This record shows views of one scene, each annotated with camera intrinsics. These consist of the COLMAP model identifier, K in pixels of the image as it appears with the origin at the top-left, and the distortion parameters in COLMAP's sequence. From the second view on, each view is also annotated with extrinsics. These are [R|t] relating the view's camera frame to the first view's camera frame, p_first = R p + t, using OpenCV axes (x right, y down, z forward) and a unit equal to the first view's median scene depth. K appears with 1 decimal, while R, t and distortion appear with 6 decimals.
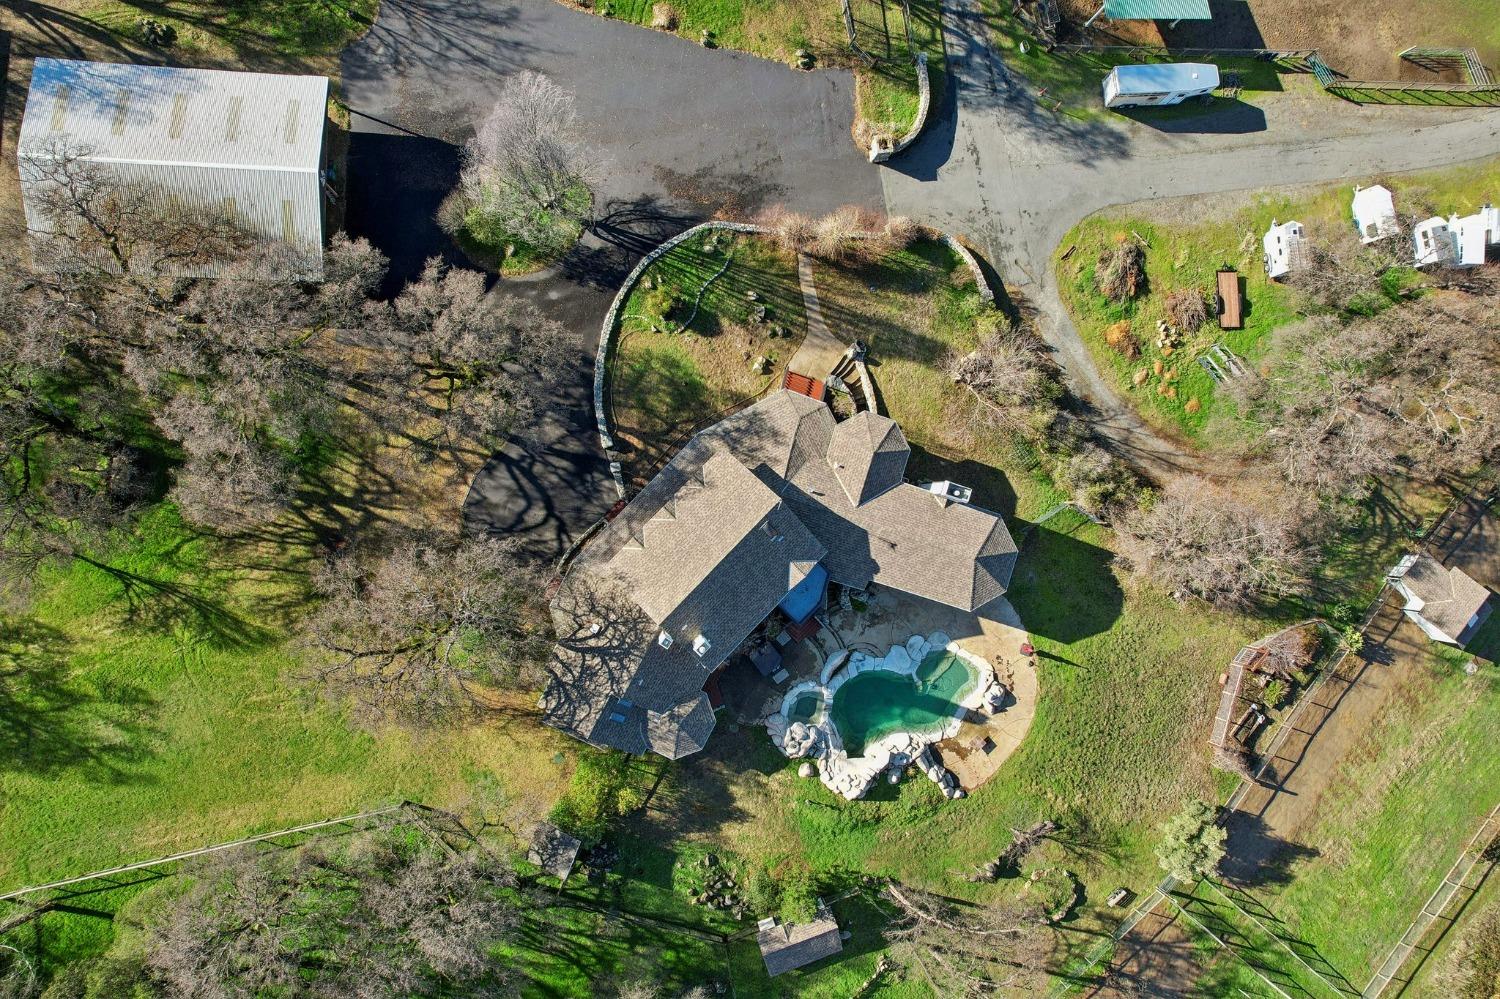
lens RADIAL K [[978.6, 0, 753.6], [0, 978.6, 504.1], [0, 0, 1]] dist [-0.045779, 0.028349]
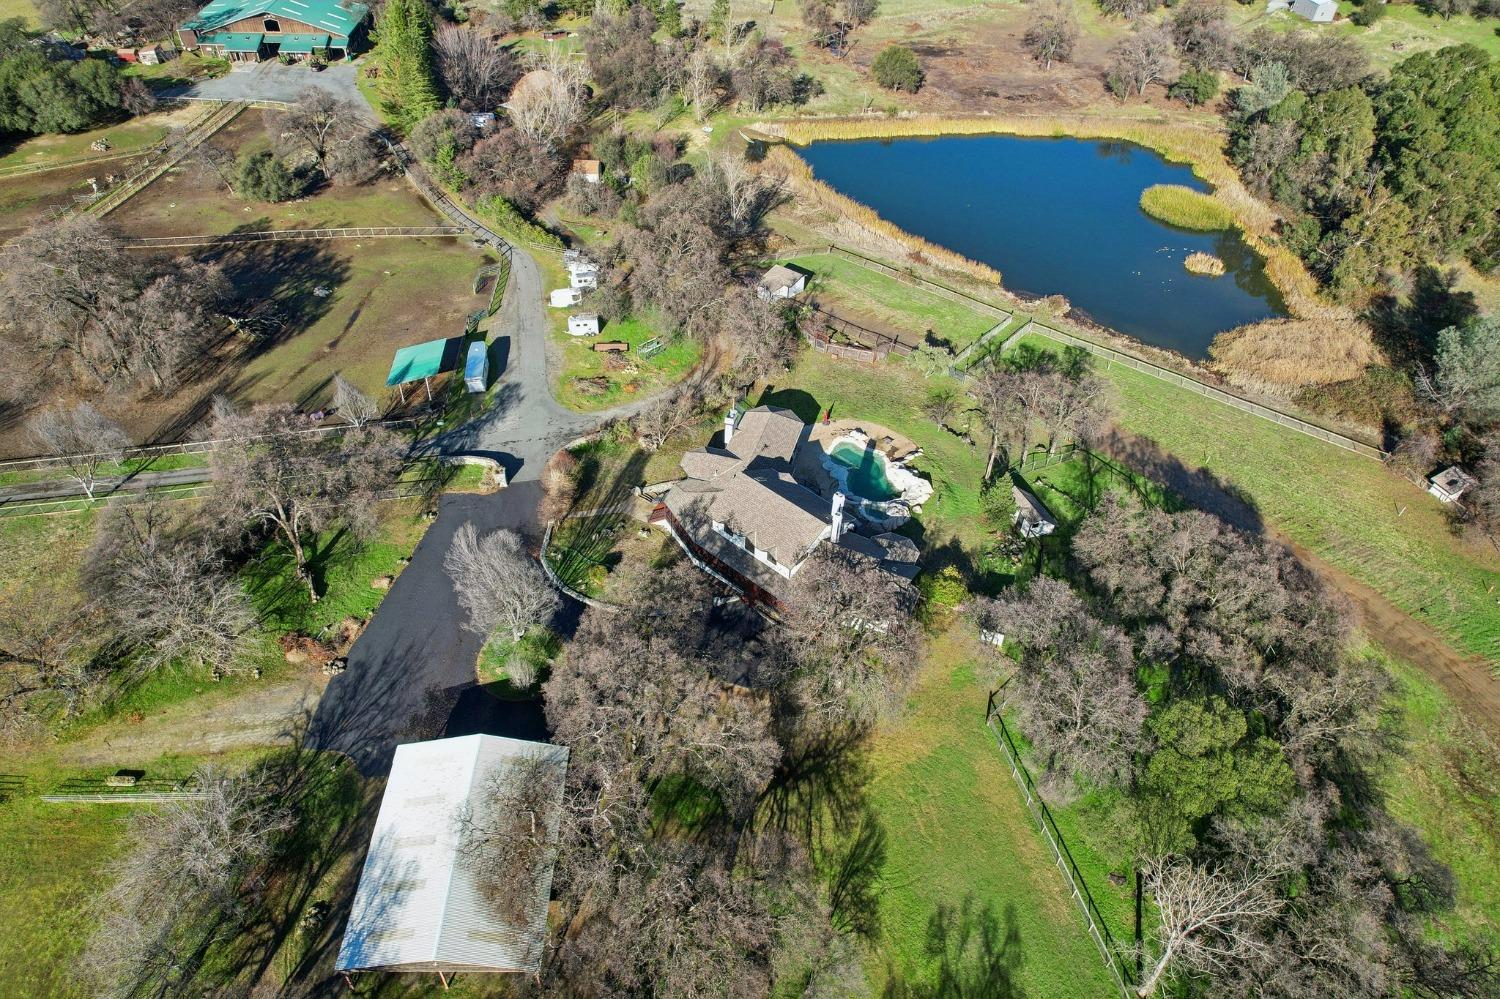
lens RADIAL K [[978.6, 0, 759.2], [0, 978.6, 497.7], [0, 0, 1]] dist [-0.045779, 0.028349]
pose [[-0.039155, -0.745534, 0.665316, -0.920365], [0.997998, 0.003922, 0.063129, -0.064687], [-0.049674, 0.666456, 0.743888, -0.114302]]
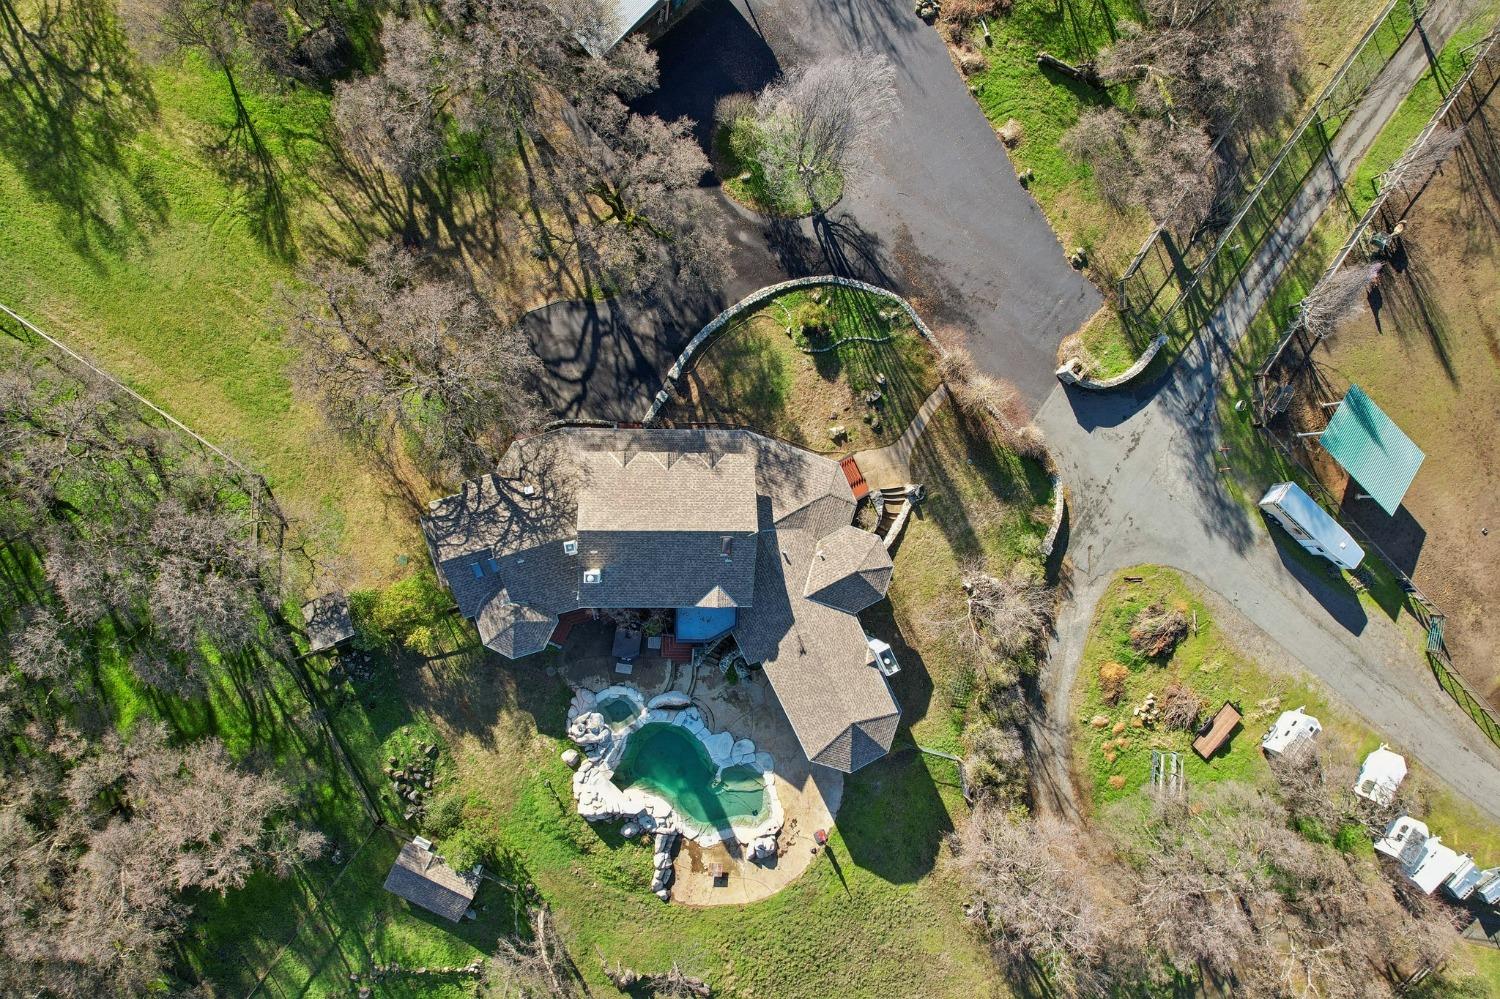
lens RADIAL K [[978.6, 0, 755.4], [0, 978.6, 498.2], [0, 0, 1]] dist [-0.045779, 0.028349]
pose [[0.697568, 0.715453, -0.039058, 0.036098], [-0.715350, 0.692283, -0.094966, 0.058906], [-0.040905, 0.094185, 0.994714, 0.020139]]
